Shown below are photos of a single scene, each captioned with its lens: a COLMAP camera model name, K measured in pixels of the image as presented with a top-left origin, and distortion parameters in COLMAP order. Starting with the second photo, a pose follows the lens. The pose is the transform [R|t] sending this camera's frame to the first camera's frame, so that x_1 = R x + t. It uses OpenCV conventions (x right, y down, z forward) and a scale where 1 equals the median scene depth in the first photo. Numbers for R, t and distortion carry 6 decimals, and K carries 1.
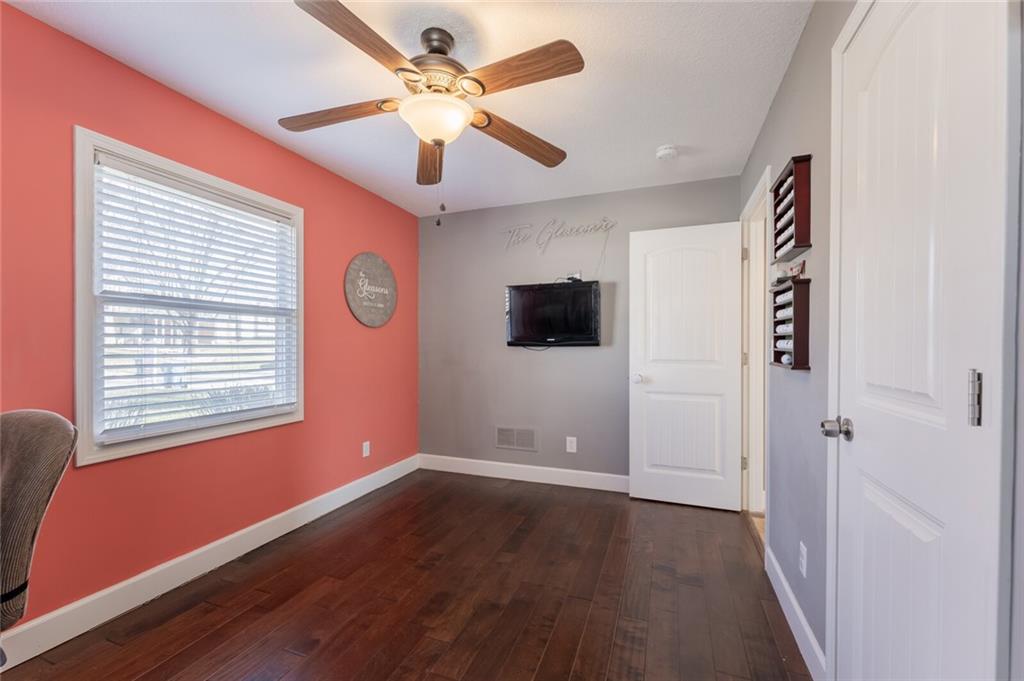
lens RADIAL K [[412.4, 0, 515.6], [0, 412.4, 346.9], [0, 0, 1]] dist [0.000131, -0.000002]
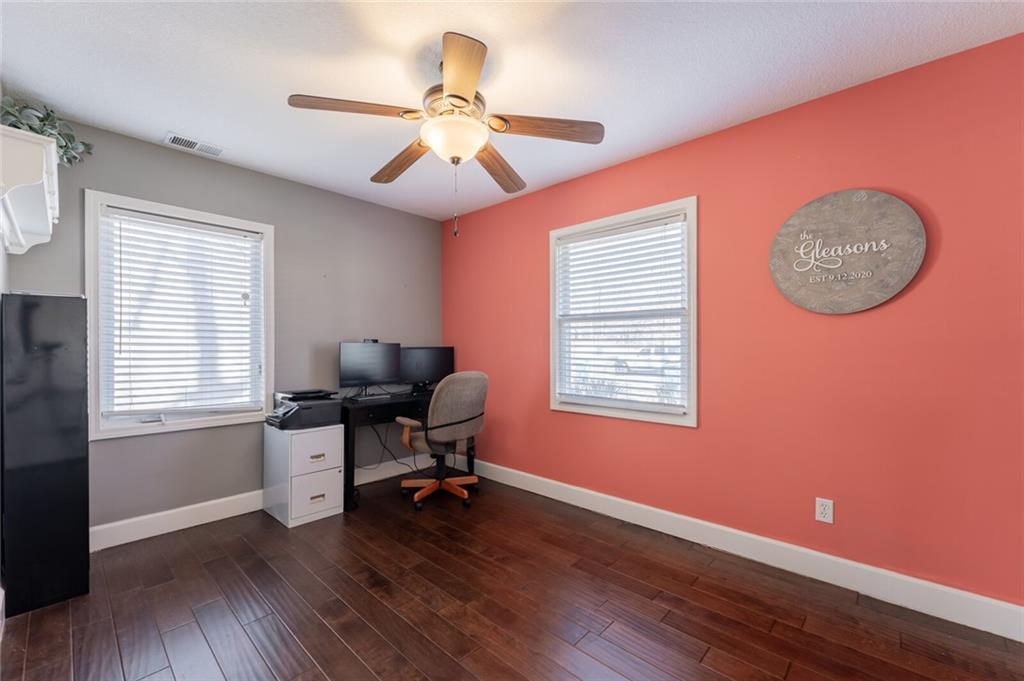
lens RADIAL K [[412.4, 0, 515.6], [0, 412.4, 346.9], [0, 0, 1]] dist [0.000131, -0.000002]
pose [[-0.371449, -0.000313, -0.928453, 0.502163], [-0.001833, 0.999998, 0.000396, 0.000220], [0.928451, 0.001849, -0.371449, 1.016219]]
